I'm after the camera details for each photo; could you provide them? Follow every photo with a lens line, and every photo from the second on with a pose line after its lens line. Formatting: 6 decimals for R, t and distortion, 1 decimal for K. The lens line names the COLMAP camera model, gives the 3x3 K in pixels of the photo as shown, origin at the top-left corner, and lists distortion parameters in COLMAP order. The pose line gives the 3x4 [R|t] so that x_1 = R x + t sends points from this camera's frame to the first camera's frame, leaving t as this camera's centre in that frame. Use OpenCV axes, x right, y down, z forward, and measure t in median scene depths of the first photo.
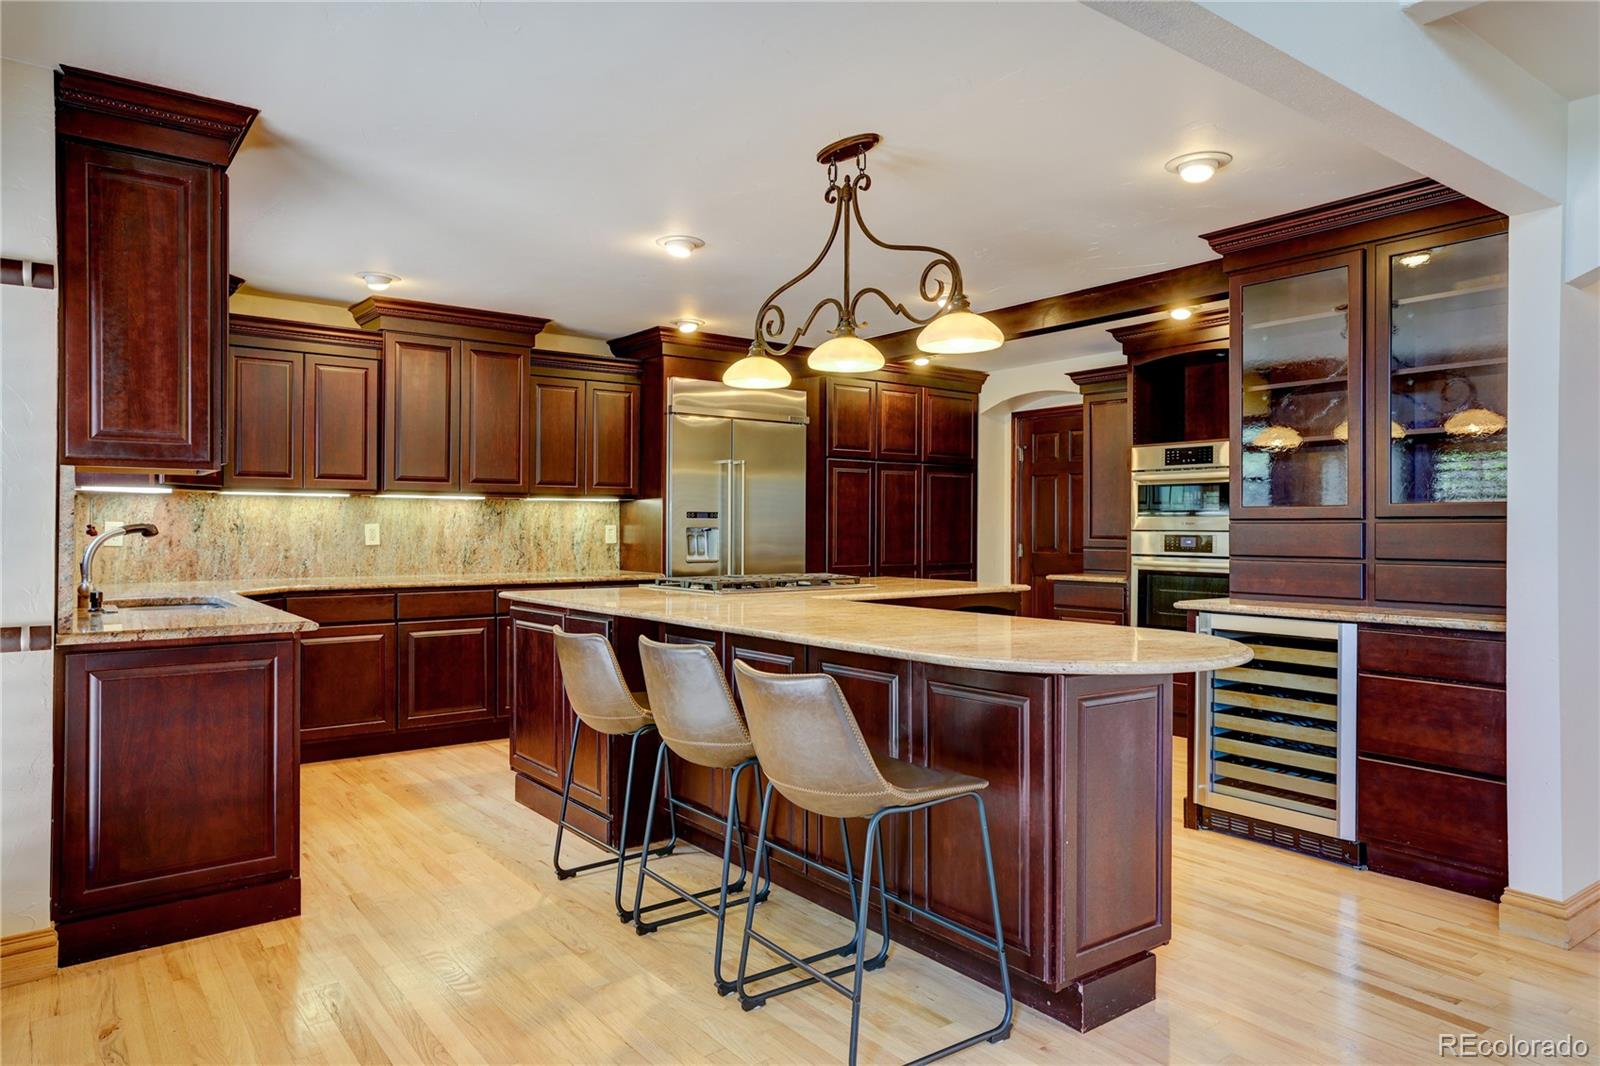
lens RADIAL K [[985.6, 0, 798.5], [0, 985.6, 532.5], [0, 0, 1]] dist [-0.005377, -0.000483]
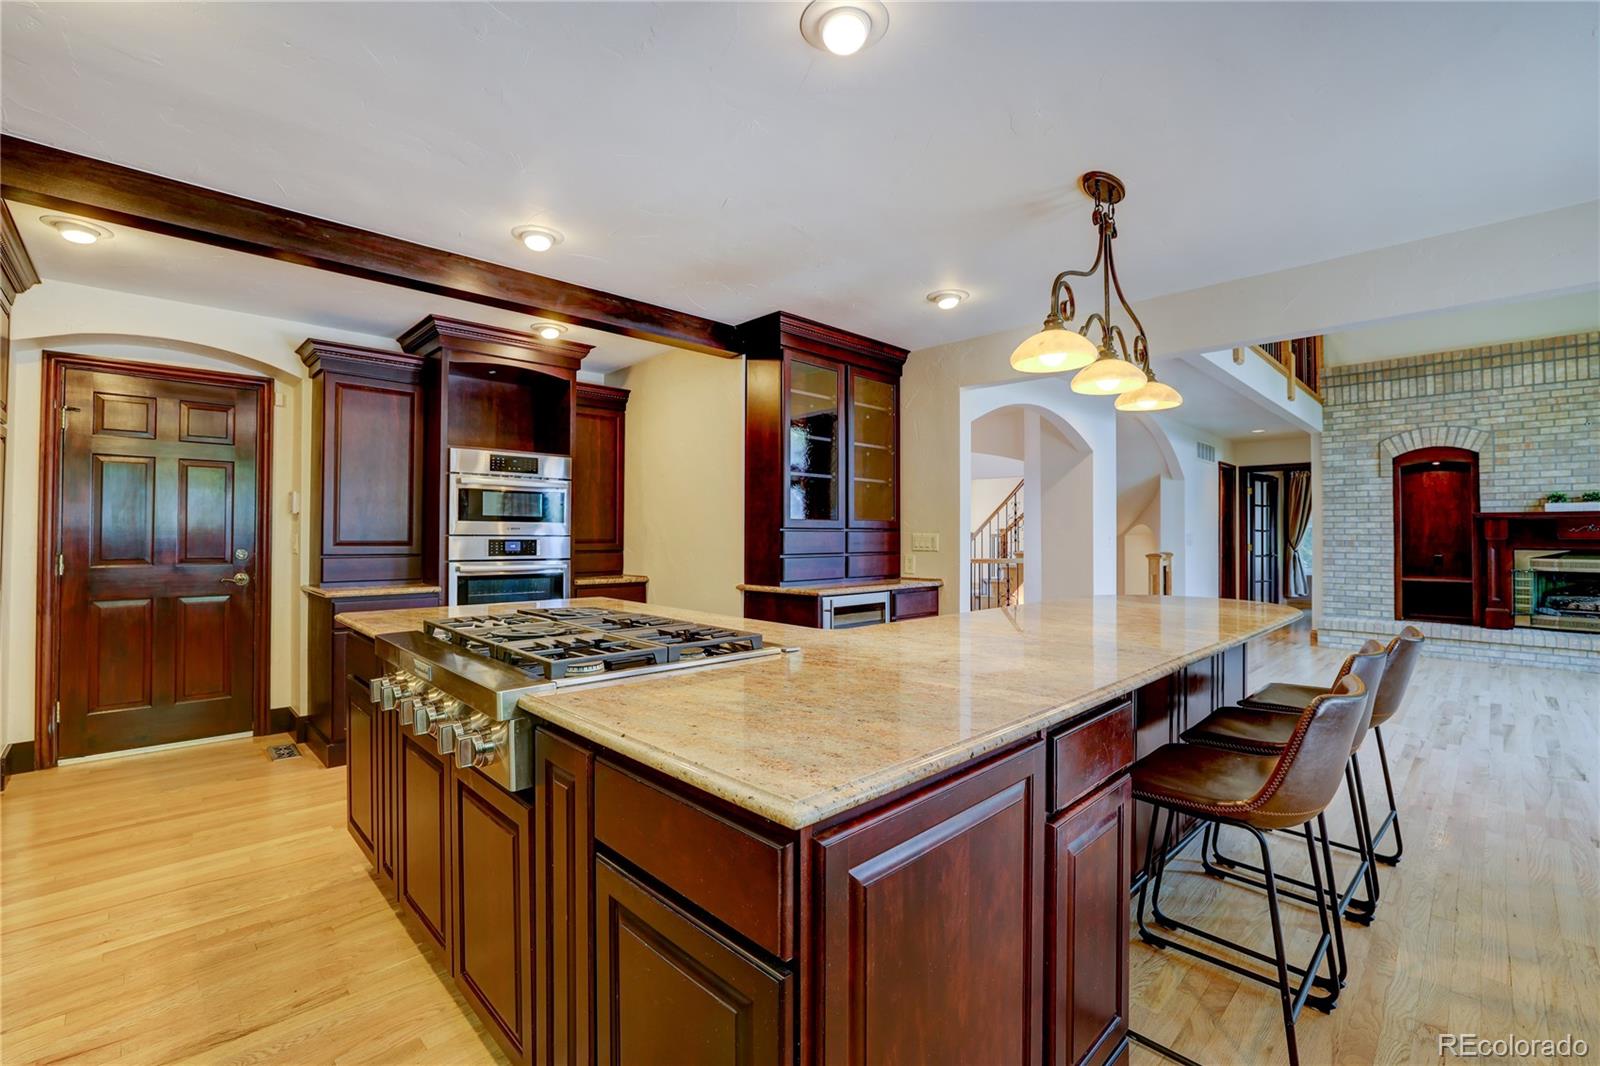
lens RADIAL K [[708.8, 0, 753.2], [0, 708.8, 533.6], [0, 0, 1]] dist [-0.013885, 0.001525]
pose [[-0.088146, -0.003227, 0.996102, -0.381936], [-0.002995, 0.999991, 0.002975, -0.006806], [-0.996103, -0.002721, -0.088155, 0.809619]]
